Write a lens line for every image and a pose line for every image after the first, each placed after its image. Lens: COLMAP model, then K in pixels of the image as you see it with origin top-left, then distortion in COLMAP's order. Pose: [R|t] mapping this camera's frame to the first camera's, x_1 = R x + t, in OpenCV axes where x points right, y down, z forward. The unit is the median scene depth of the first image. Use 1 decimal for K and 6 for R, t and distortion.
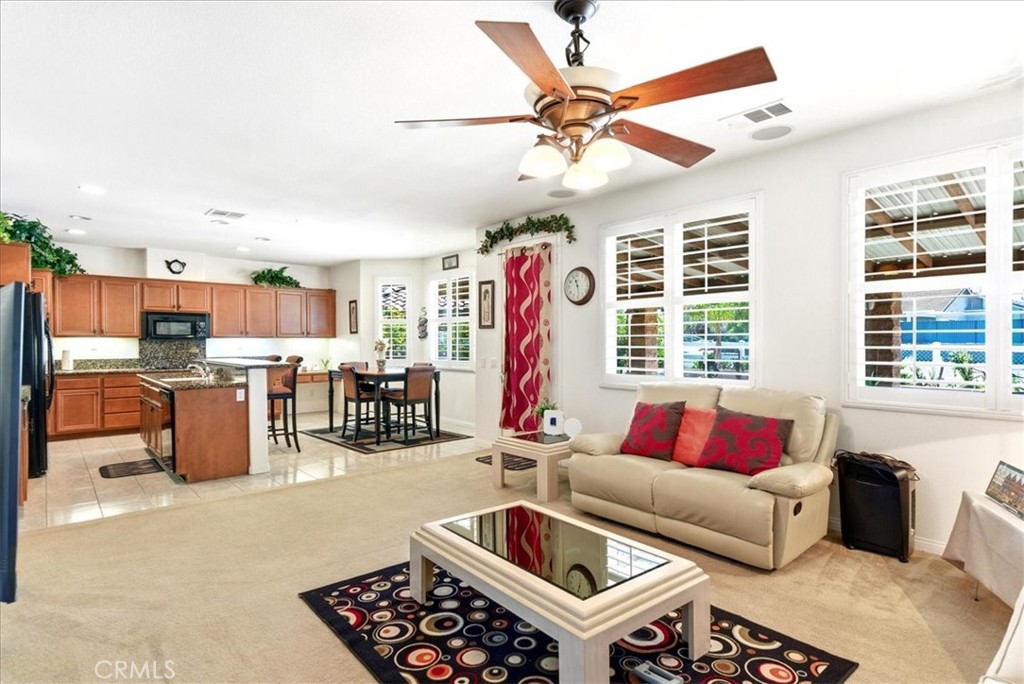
lens RADIAL K [[529.6, 0, 514.6], [0, 529.6, 343.2], [0, 0, 1]] dist [0.002047, -0.000036]
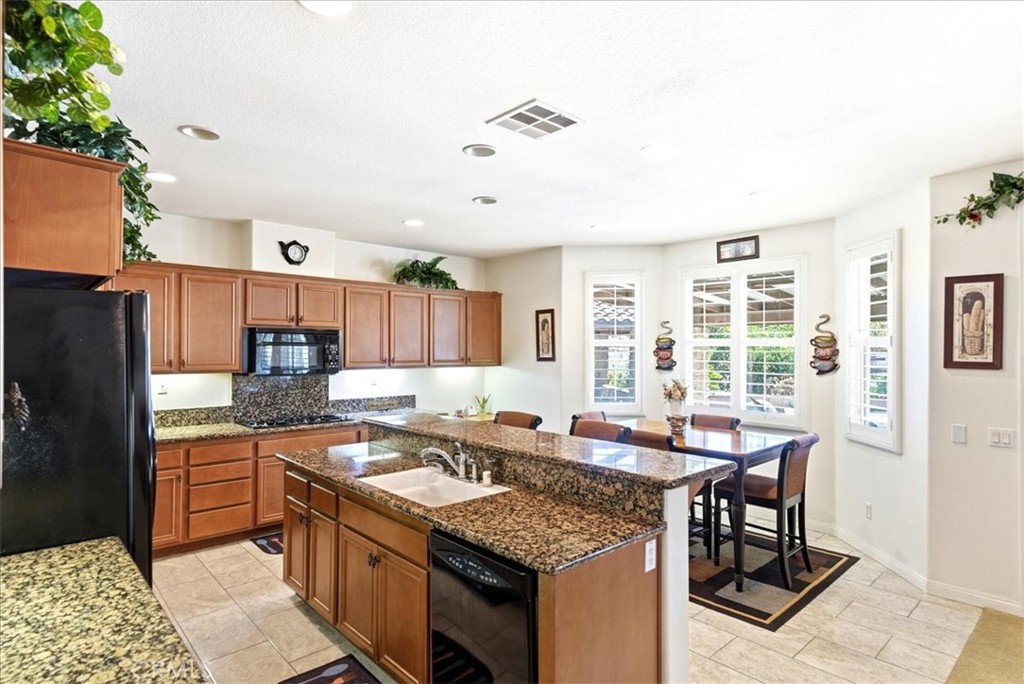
lens RADIAL K [[541.9, 0, 512.0], [0, 541.9, 342.0], [0, 0, 1]] dist [-0.005220, -0.000296]
pose [[0.999802, 0.004341, 0.019438, -0.440876], [-0.004021, 0.999857, -0.016453, -0.037011], [-0.019507, 0.016371, 0.999676, 0.418980]]
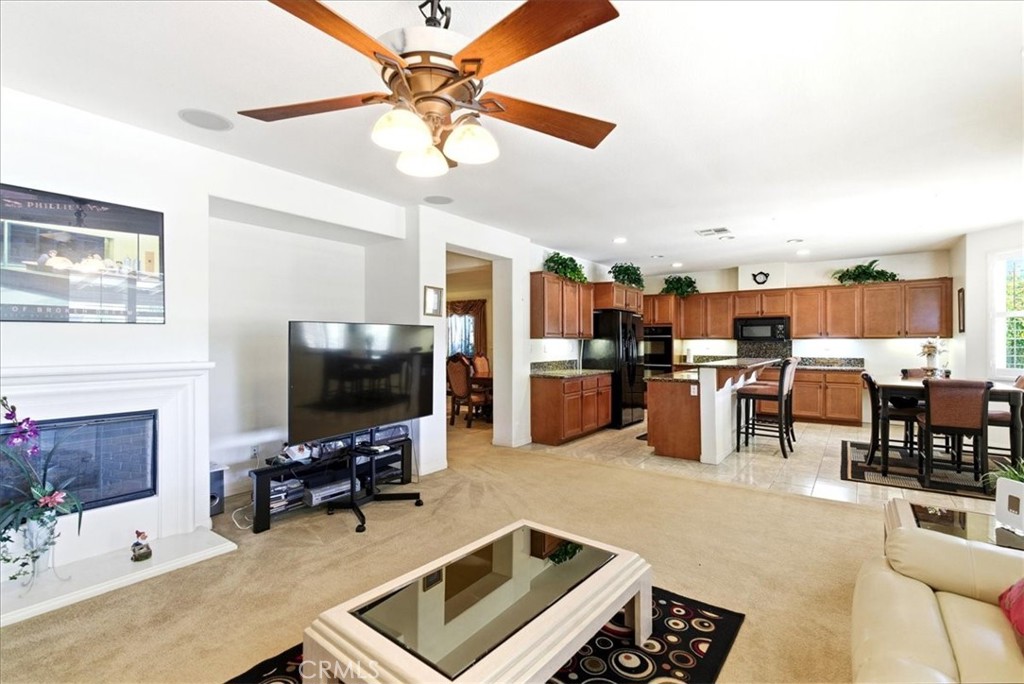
lens RADIAL K [[466.3, 0, 515.6], [0, 466.3, 341.8], [0, 0, 1]] dist [0.000419, 0.000871]
pose [[0.213340, 0.002169, -0.976976, 0.265693], [-0.003284, 0.999993, 0.001503, -0.004903], [0.976972, 0.002888, 0.213346, 0.282909]]
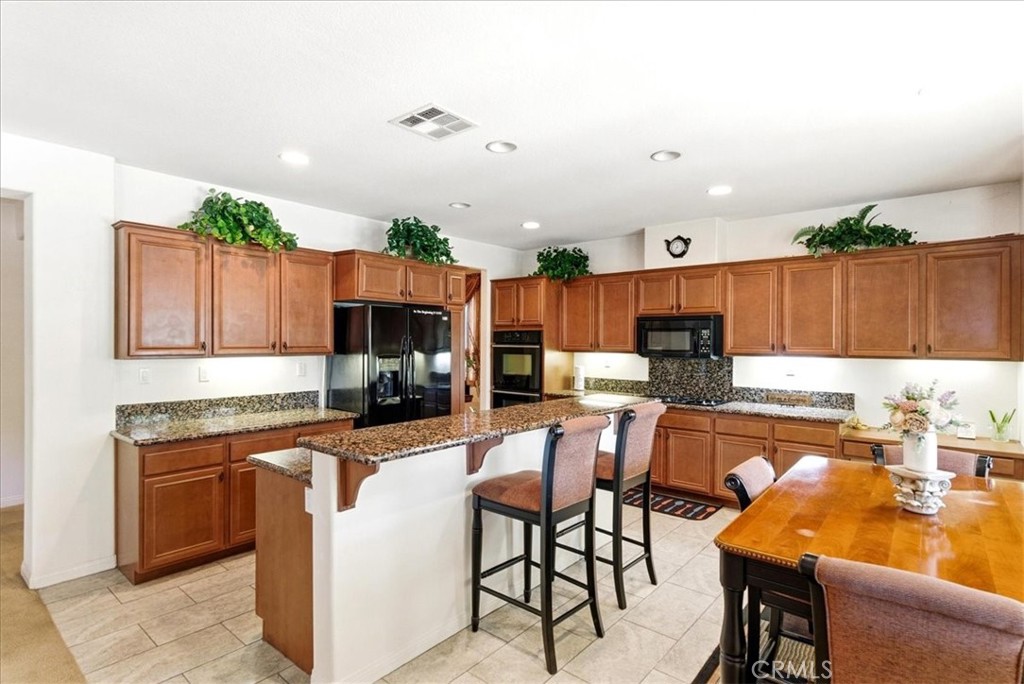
lens RADIAL K [[517.6, 0, 513.9], [0, 517.6, 347.3], [0, 0, 1]] dist [0.003869, 0.000273]
pose [[0.153081, 0.017966, -0.988050, -0.034065], [-0.008621, 0.999821, 0.016844, -0.030787], [0.988176, 0.005940, 0.153208, 0.764261]]
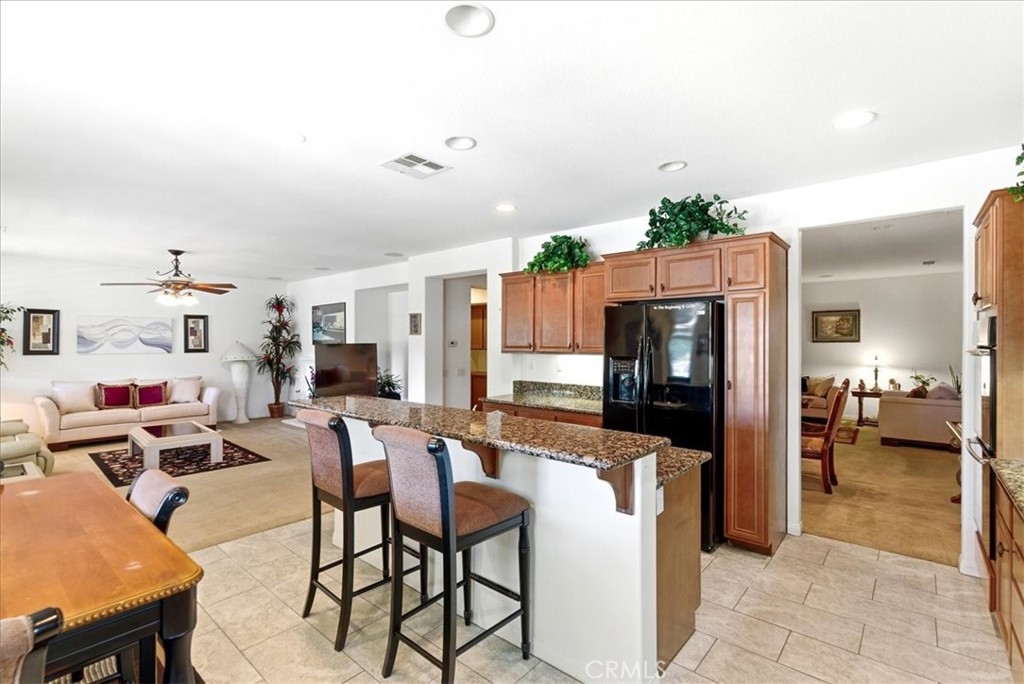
lens RADIAL K [[466.3, 0, 515.6], [0, 466.3, 341.8], [0, 0, 1]] dist [0.000419, 0.000871]
pose [[-0.990608, -0.000452, -0.136730, -0.449143], [-0.000678, 0.999998, 0.001605, -0.027585], [0.136729, 0.001682, -0.990607, 1.195326]]
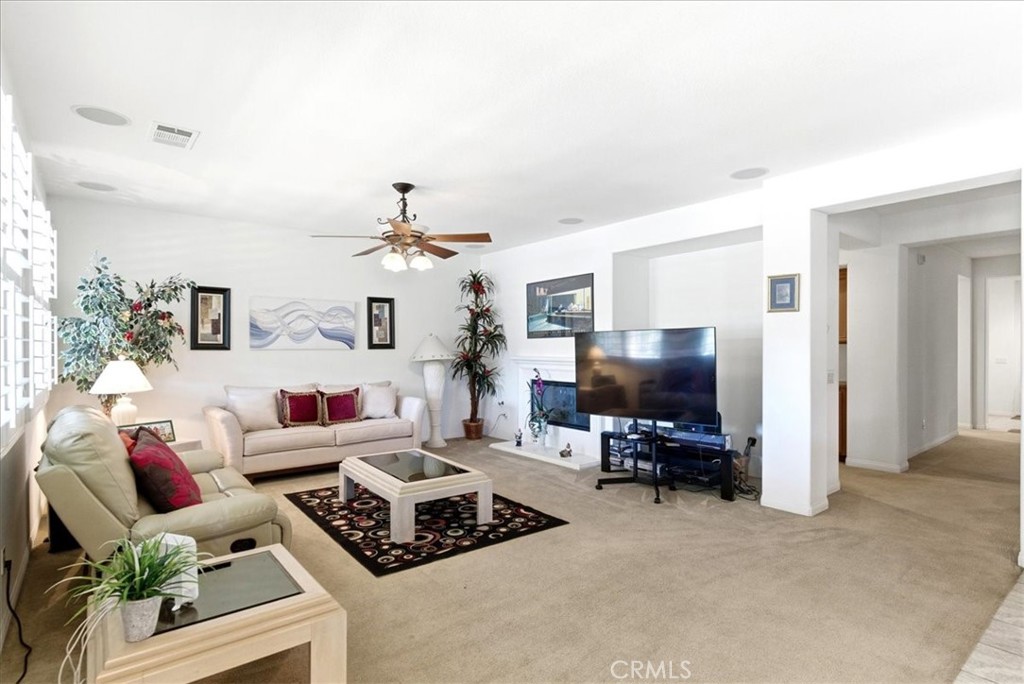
lens RADIAL K [[517.6, 0, 513.9], [0, 517.6, 347.3], [0, 0, 1]] dist [0.003869, 0.000273]
pose [[-0.998916, 0.003404, 0.046416, -0.117787], [0.003473, 0.999993, 0.001397, -0.002722], [-0.046411, 0.001556, -0.998921, 0.878448]]
